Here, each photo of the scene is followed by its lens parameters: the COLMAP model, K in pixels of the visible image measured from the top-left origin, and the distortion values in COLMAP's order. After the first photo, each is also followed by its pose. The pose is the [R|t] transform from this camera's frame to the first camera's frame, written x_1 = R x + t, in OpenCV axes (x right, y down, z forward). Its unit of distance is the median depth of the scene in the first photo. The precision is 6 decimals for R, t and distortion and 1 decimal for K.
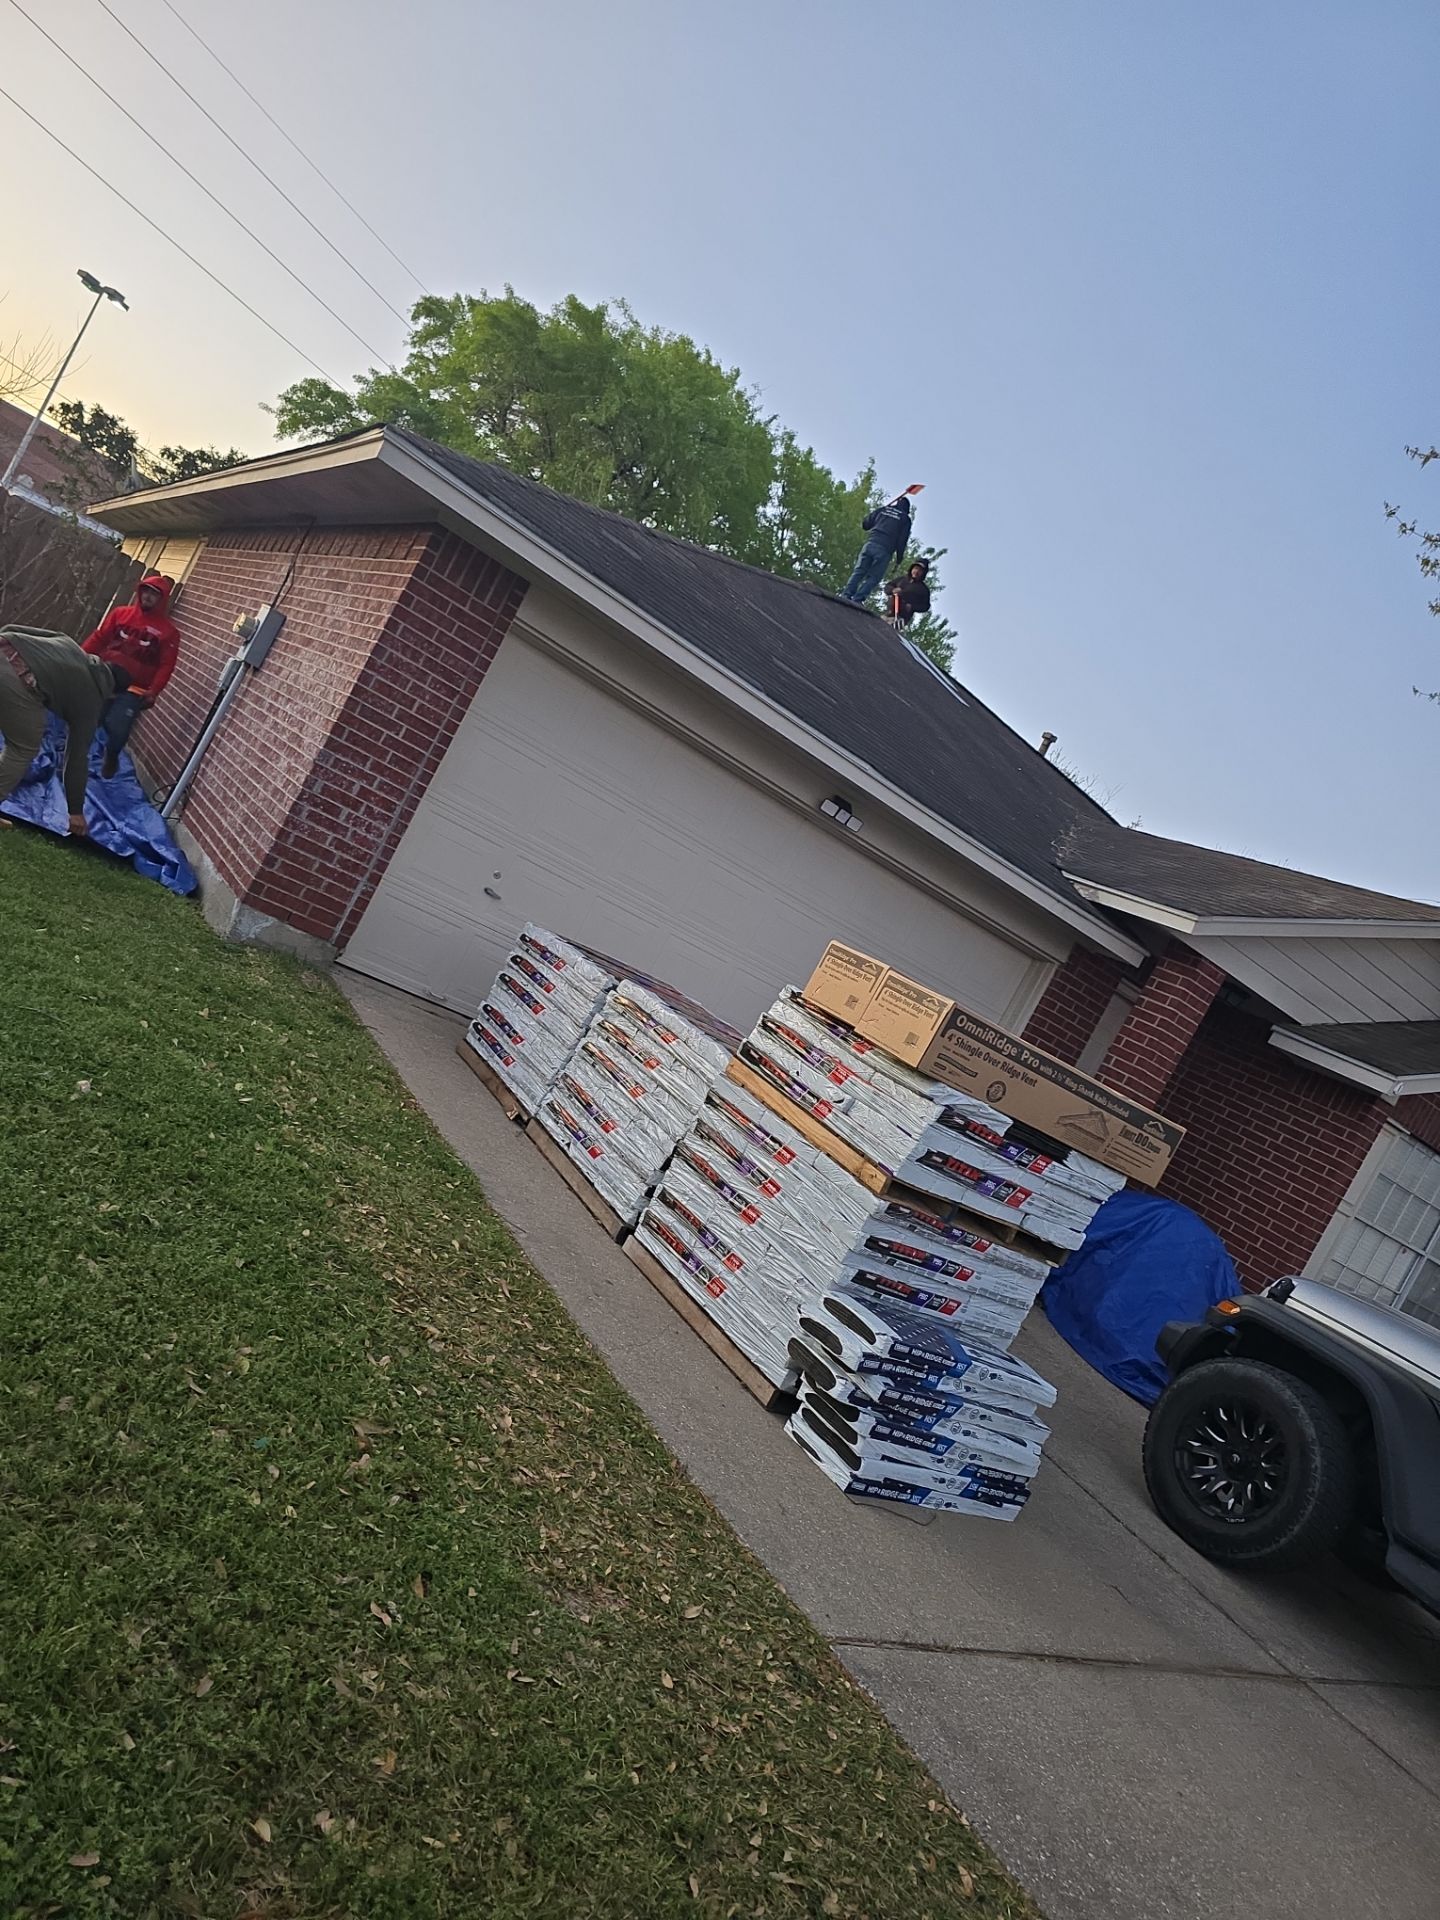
lens RADIAL K [[1297.9, 0, 720.0], [0, 1297.9, 960.0], [0, 0, 1]] dist [0.002685, 0.001365]
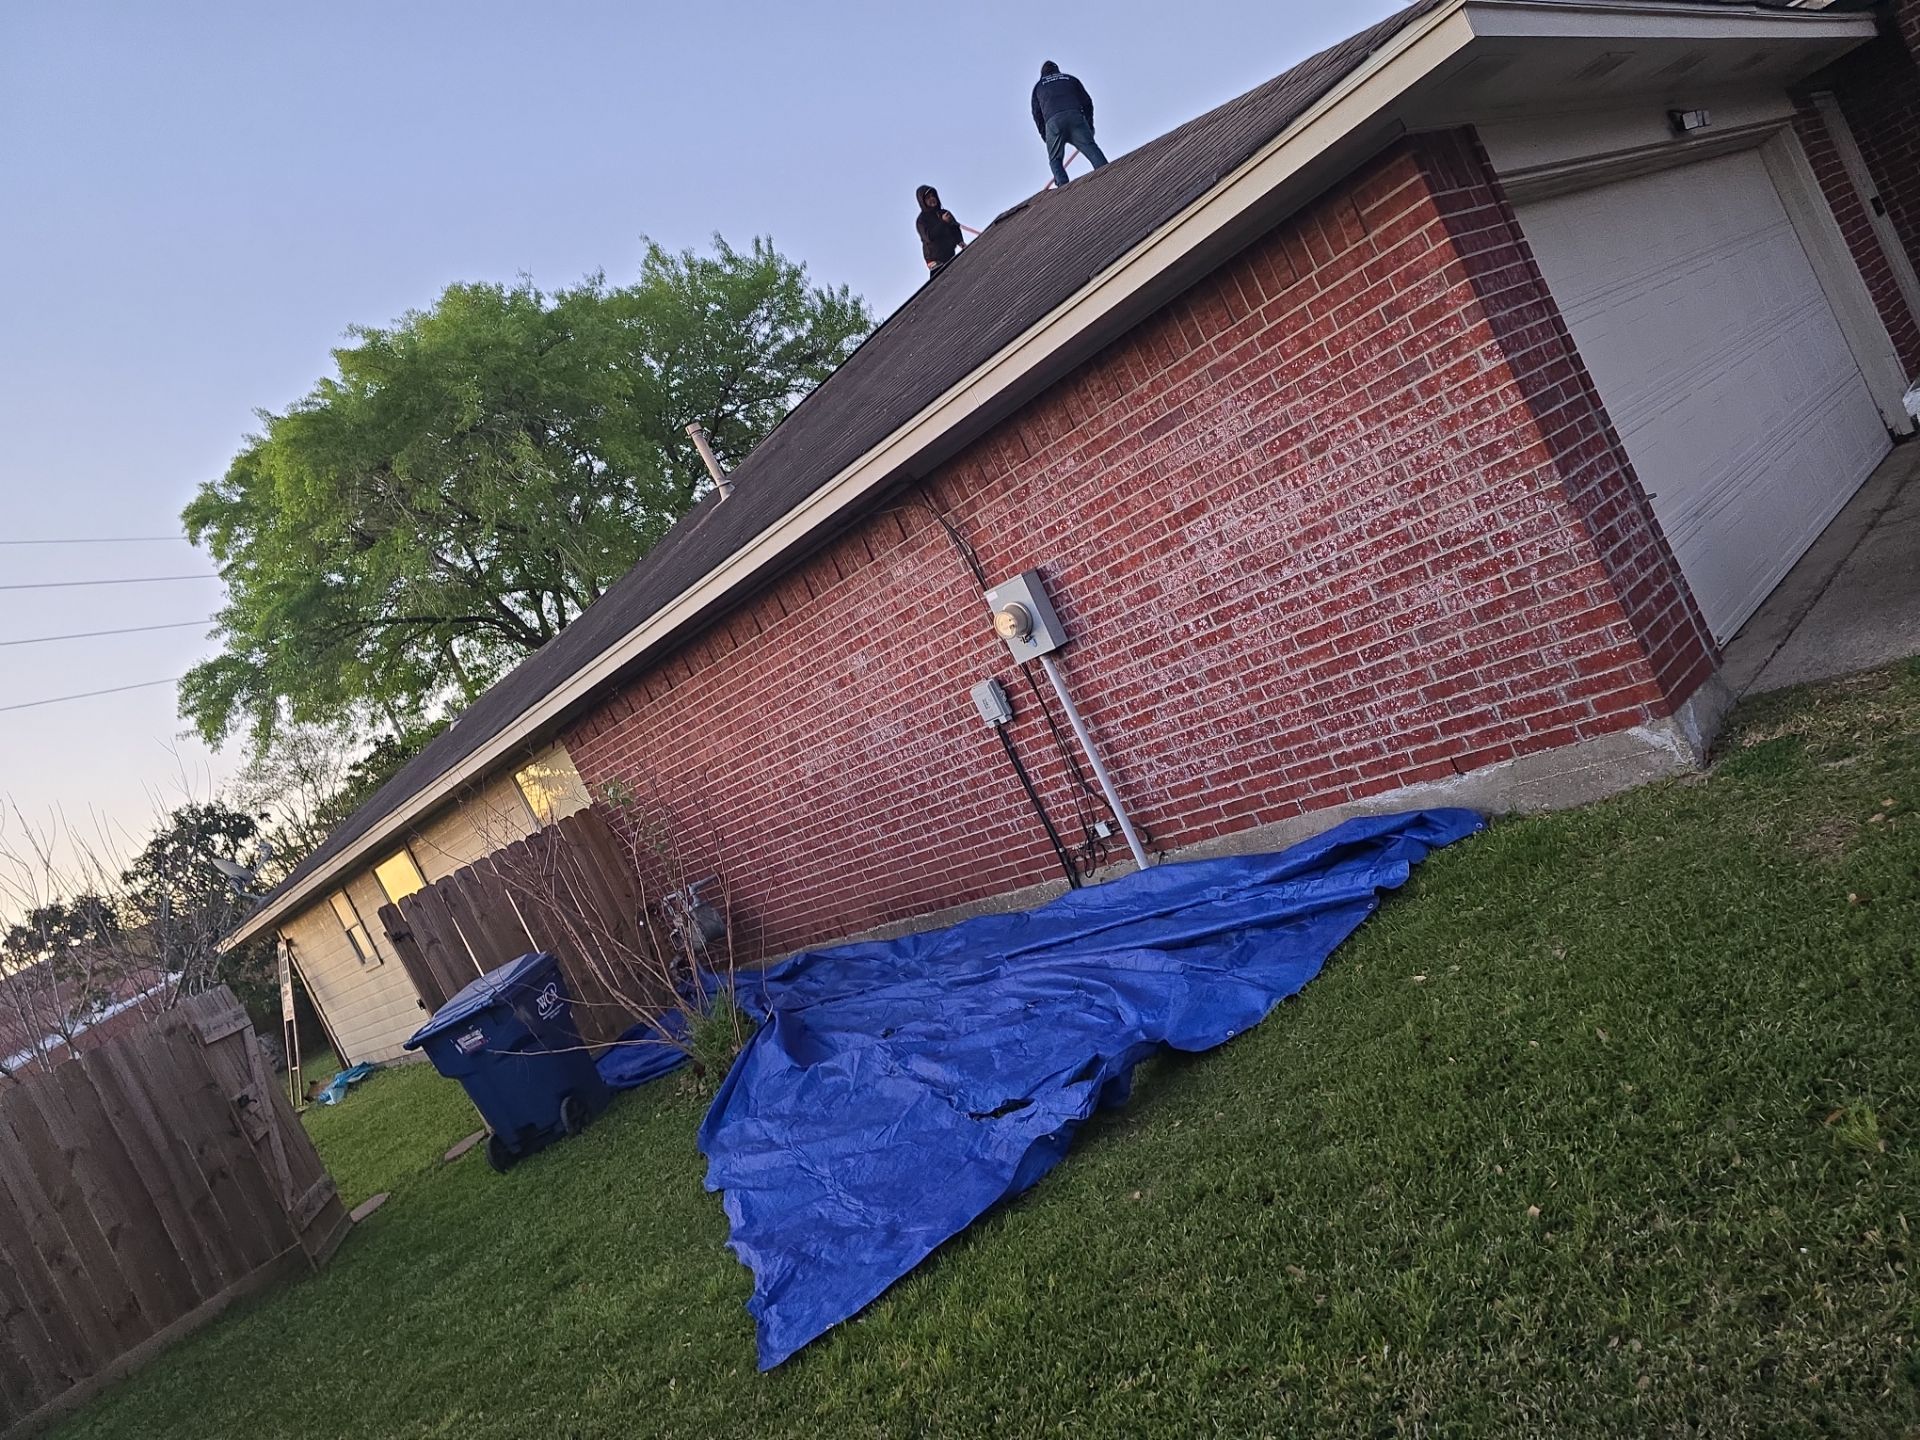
lens RADIAL K [[1297.9, 0, 960.0], [0, 1297.9, 720.0], [0, 0, 1]] dist [0.002685, 0.001365]
pose [[0.568048, -0.811759, 0.135529, -0.165996], [0.808294, 0.581271, 0.093722, -0.101511], [-0.154859, 0.056309, 0.986331, 0.087577]]
